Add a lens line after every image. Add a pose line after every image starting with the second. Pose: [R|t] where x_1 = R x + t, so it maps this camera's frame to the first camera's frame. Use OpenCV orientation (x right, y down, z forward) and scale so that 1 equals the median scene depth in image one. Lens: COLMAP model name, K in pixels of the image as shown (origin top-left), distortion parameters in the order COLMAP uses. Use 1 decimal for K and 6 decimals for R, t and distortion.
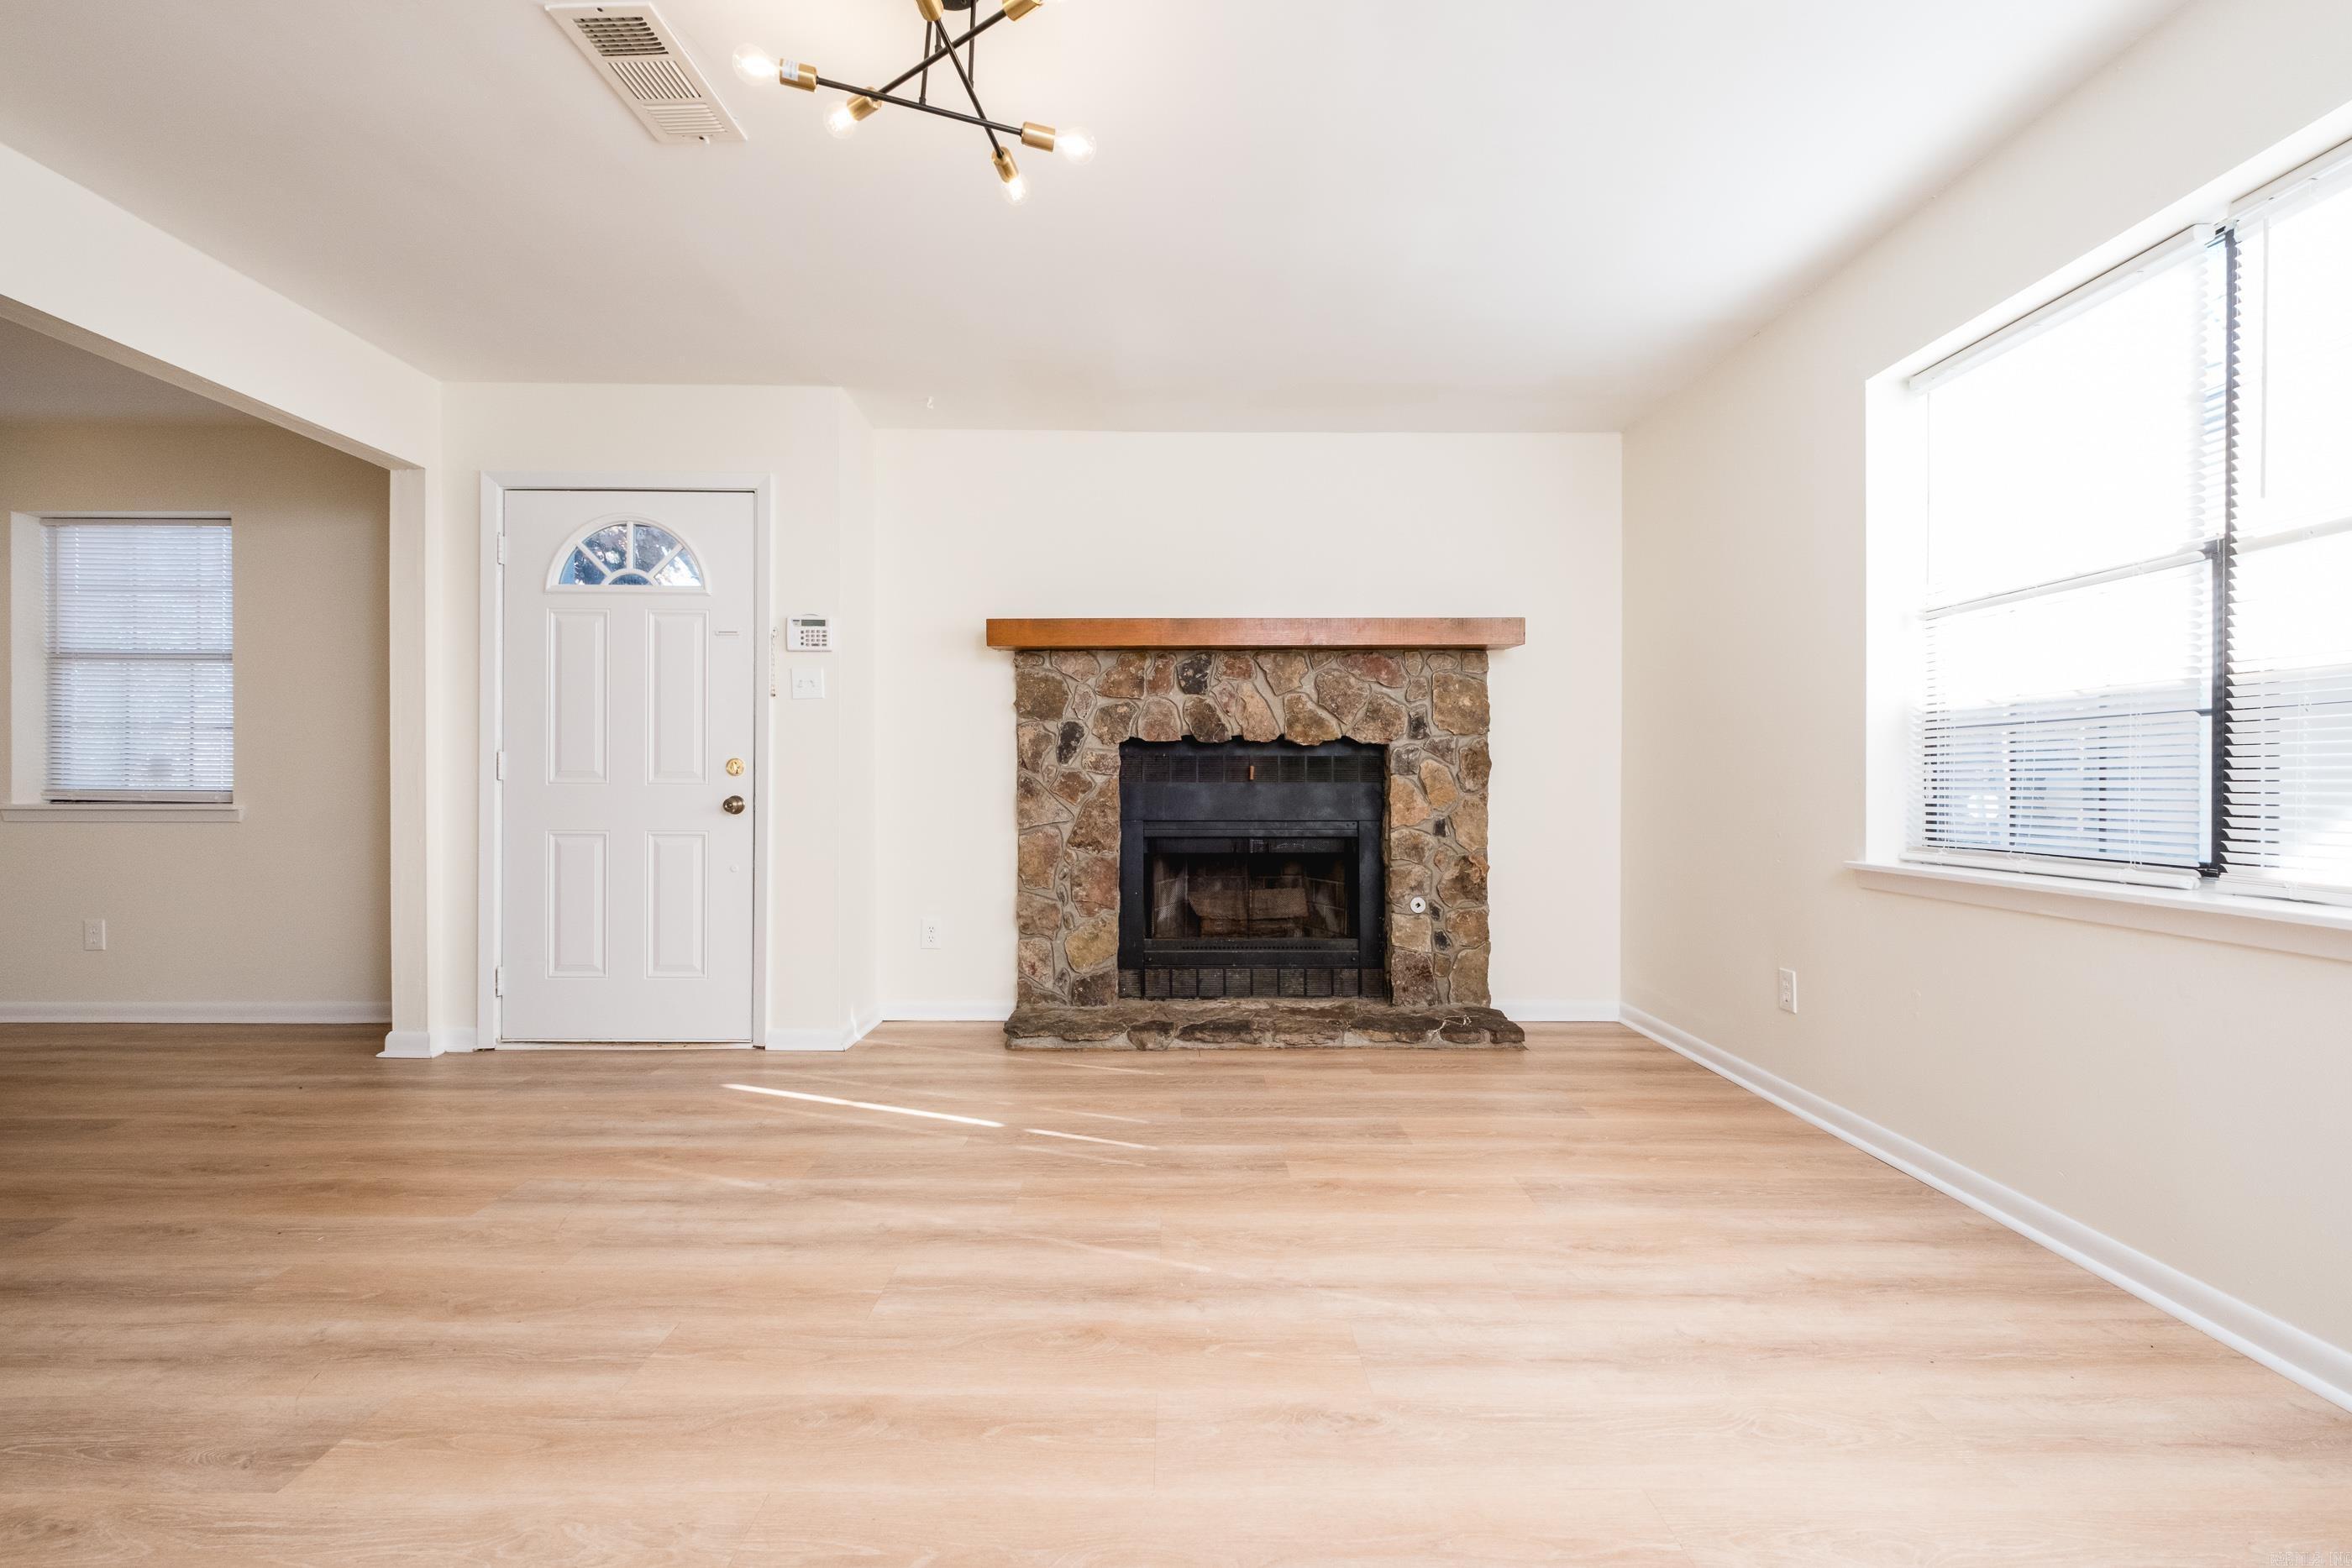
lens RADIAL K [[1022.4, 0, 1183.3], [0, 1022.4, 786.2], [0, 0, 1]] dist [-0.000387, -0.000500]
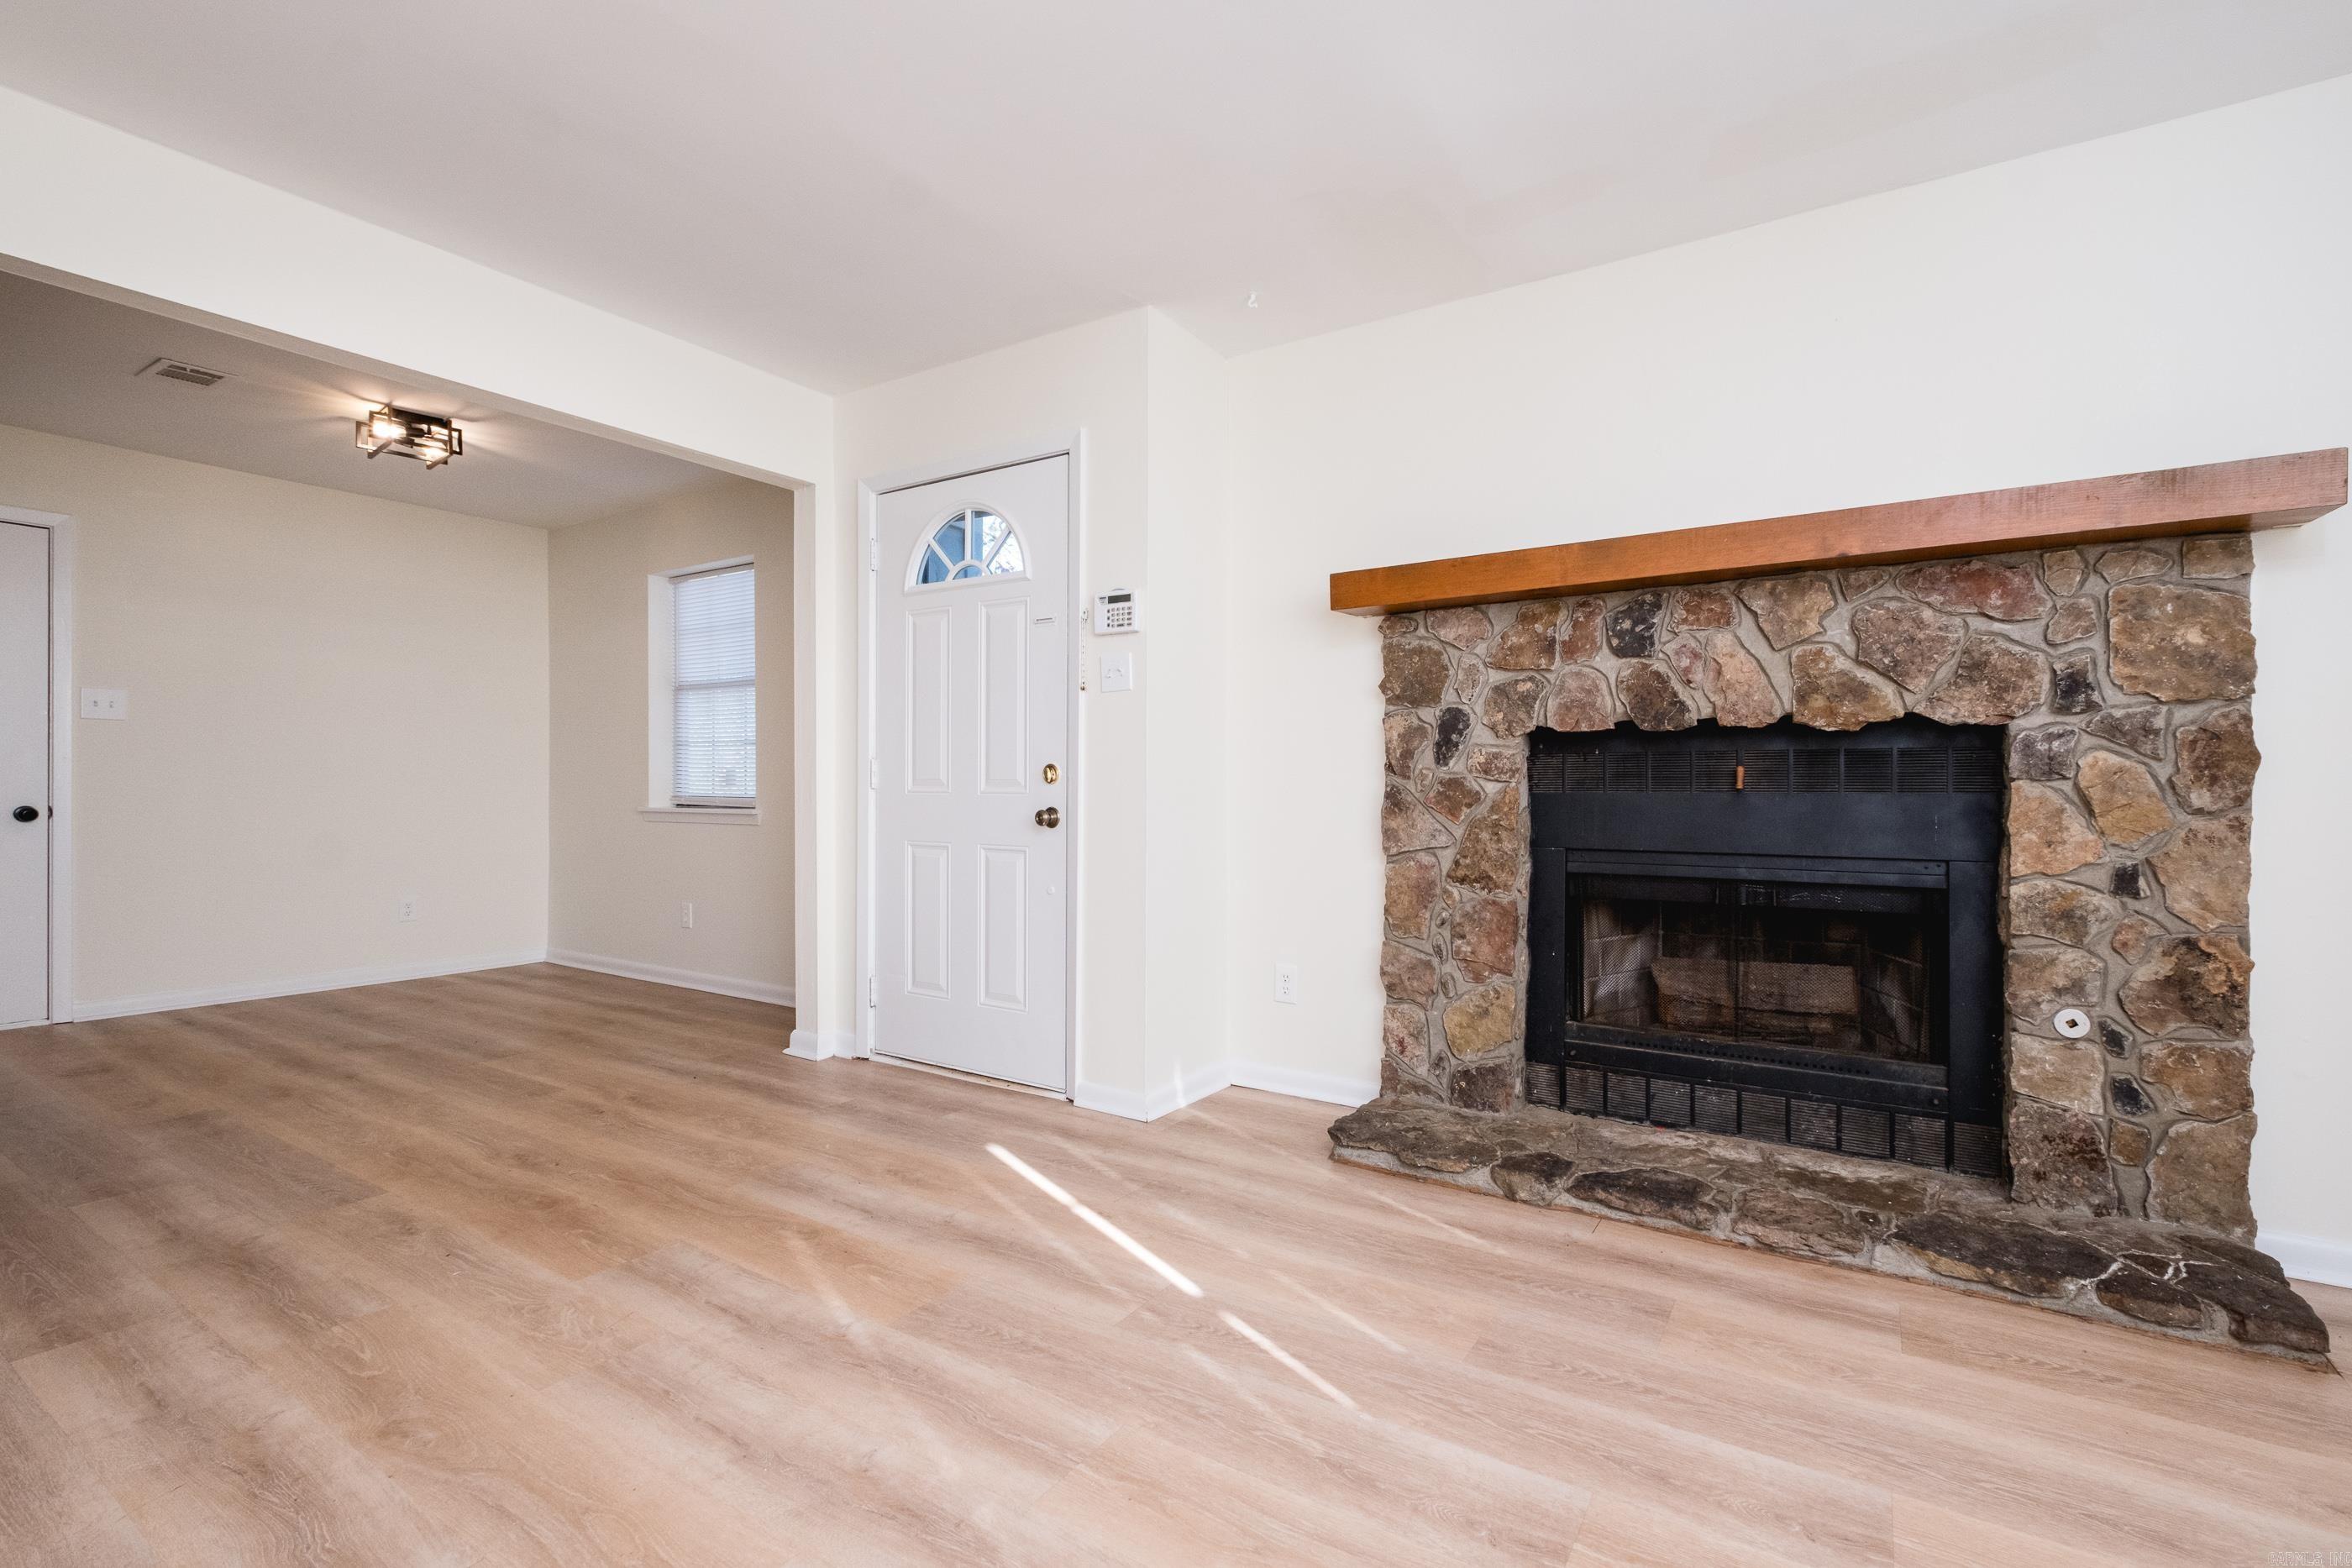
lens RADIAL K [[1035.9, 0, 1234.3], [0, 1035.9, 793.3], [0, 0, 1]] dist [0.000122, -0.001205]
pose [[0.844505, 0.003630, -0.535535, 0.149716], [-0.003311, 0.999993, 0.001557, -0.003637], [0.535537, 0.000458, 0.844512, 0.307687]]
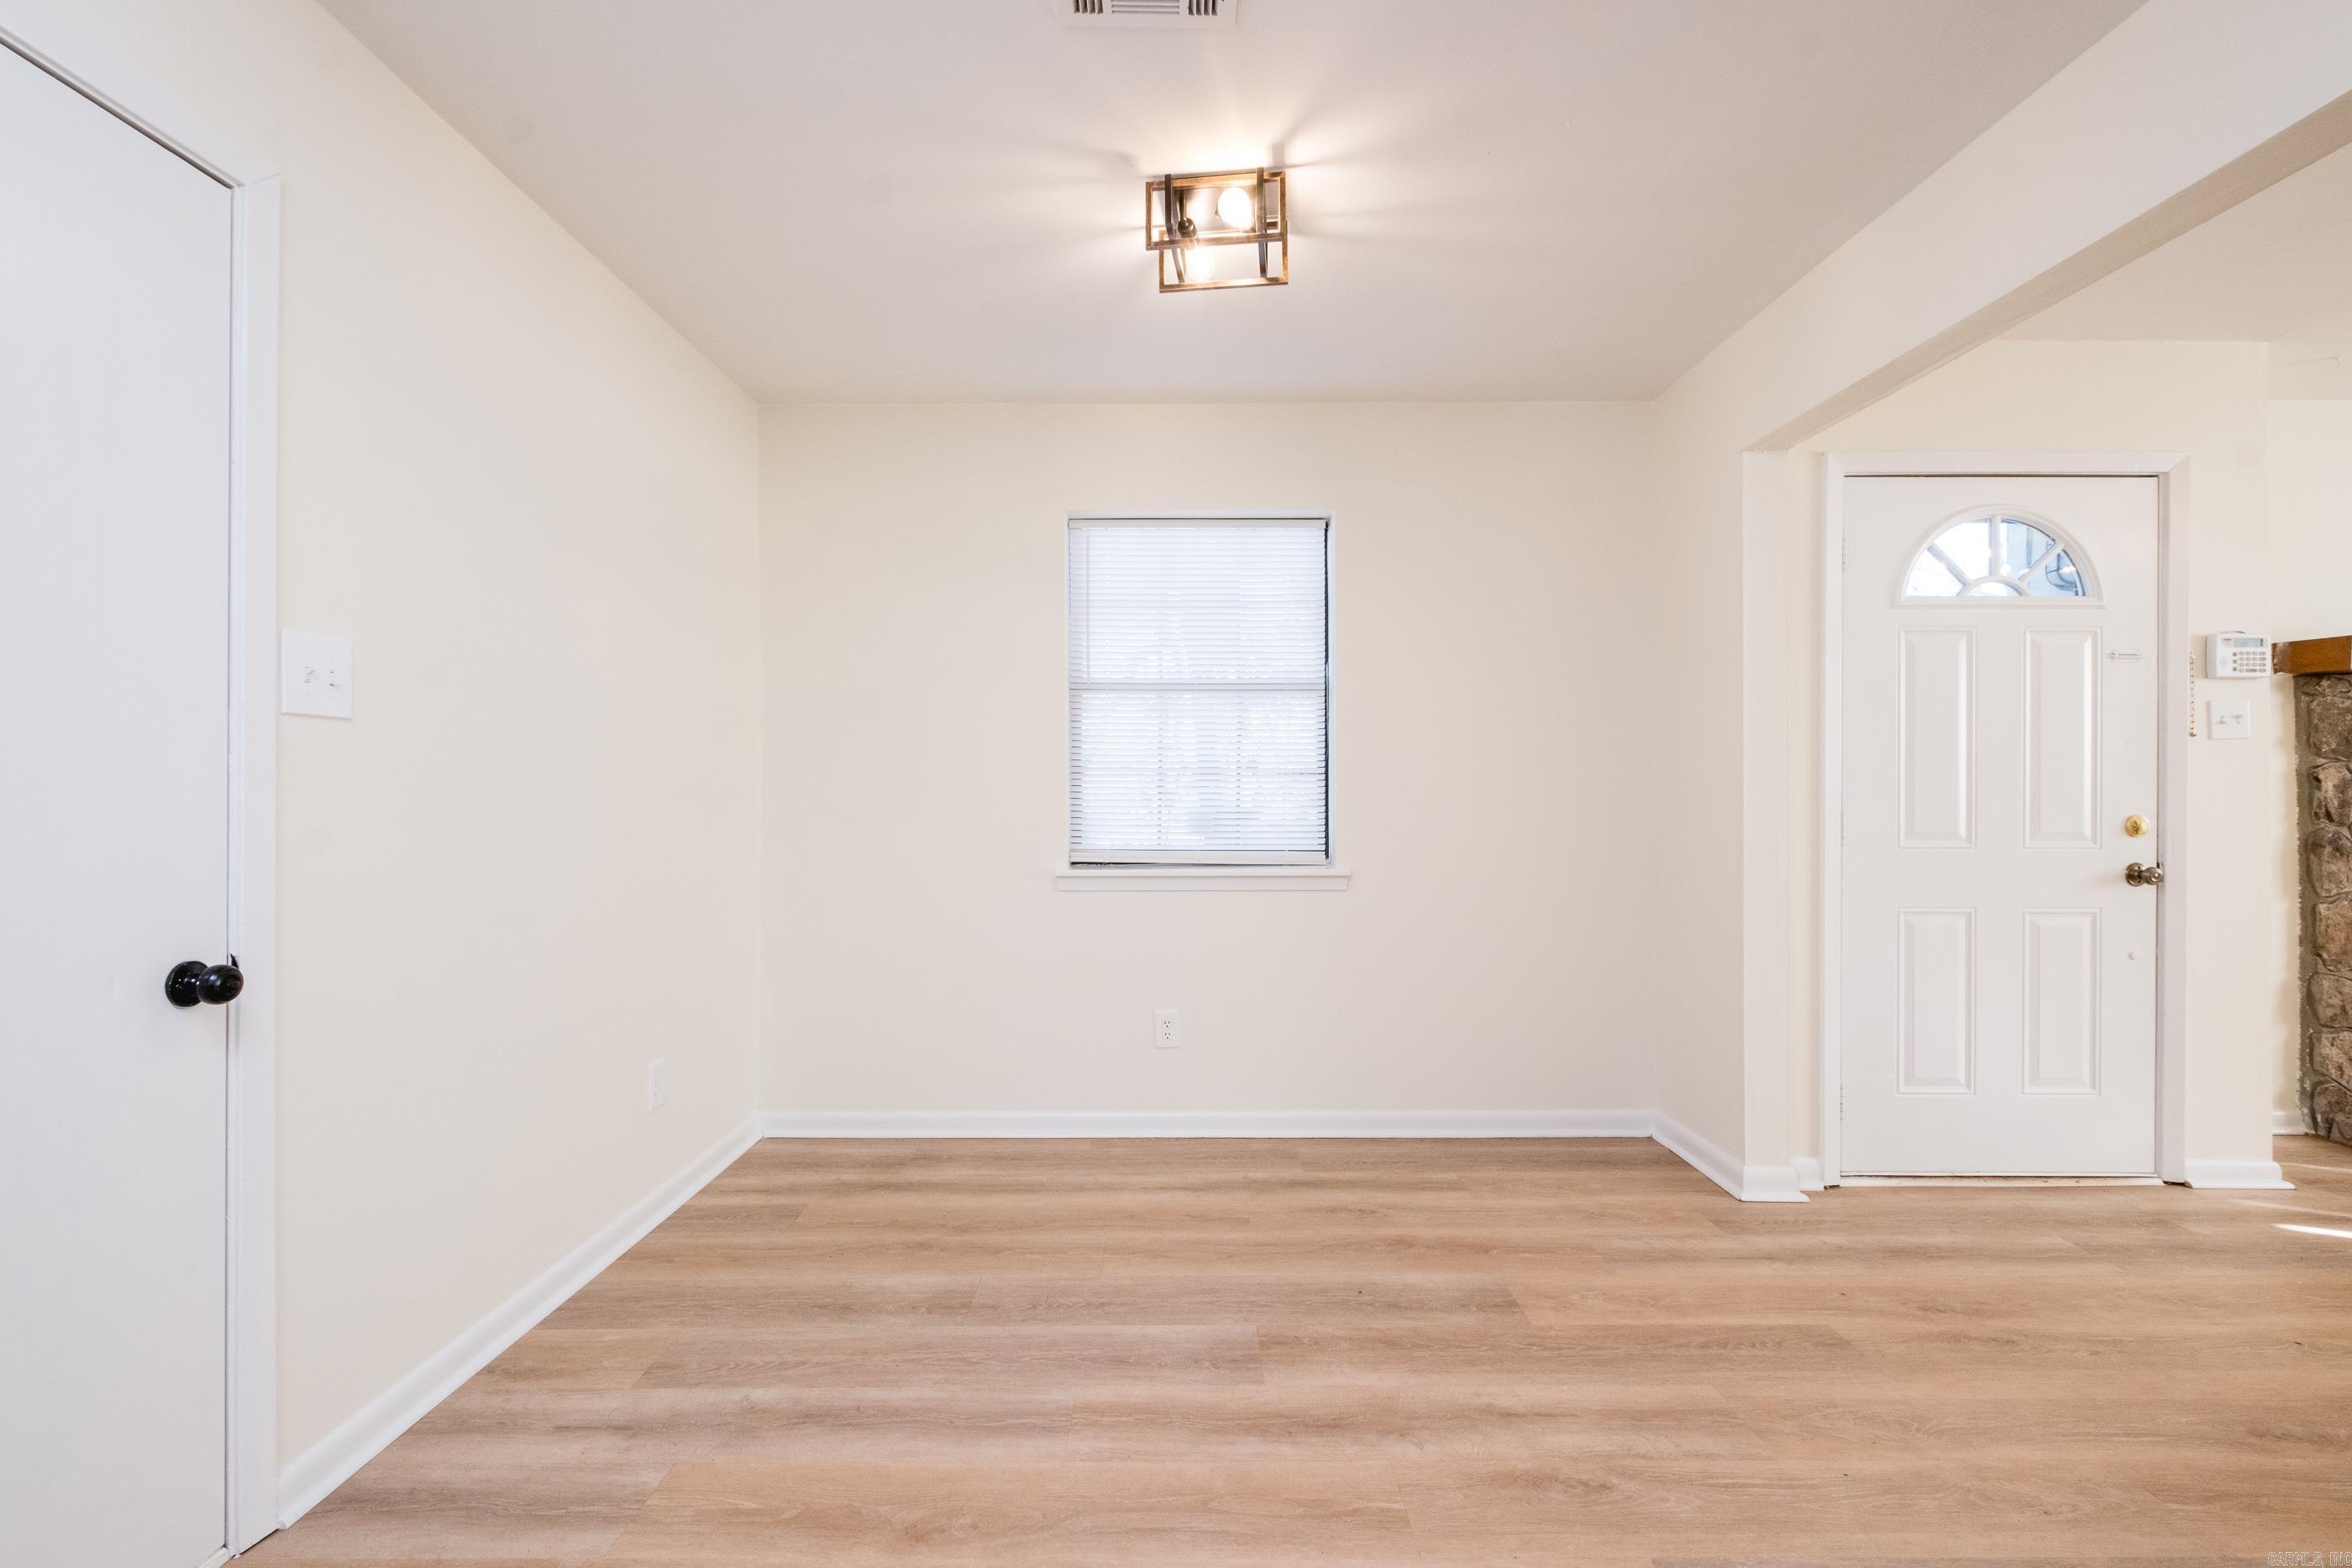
lens RADIAL K [[1036.2, 0, 1122.0], [0, 1036.2, 793.3], [0, 0, 1]] dist [-0.000094, -0.000464]
pose [[0.999976, -0.003917, -0.005678, -1.101602], [0.003864, 0.999949, -0.009331, -0.035930], [0.005714, 0.009309, 0.999940, 0.179381]]
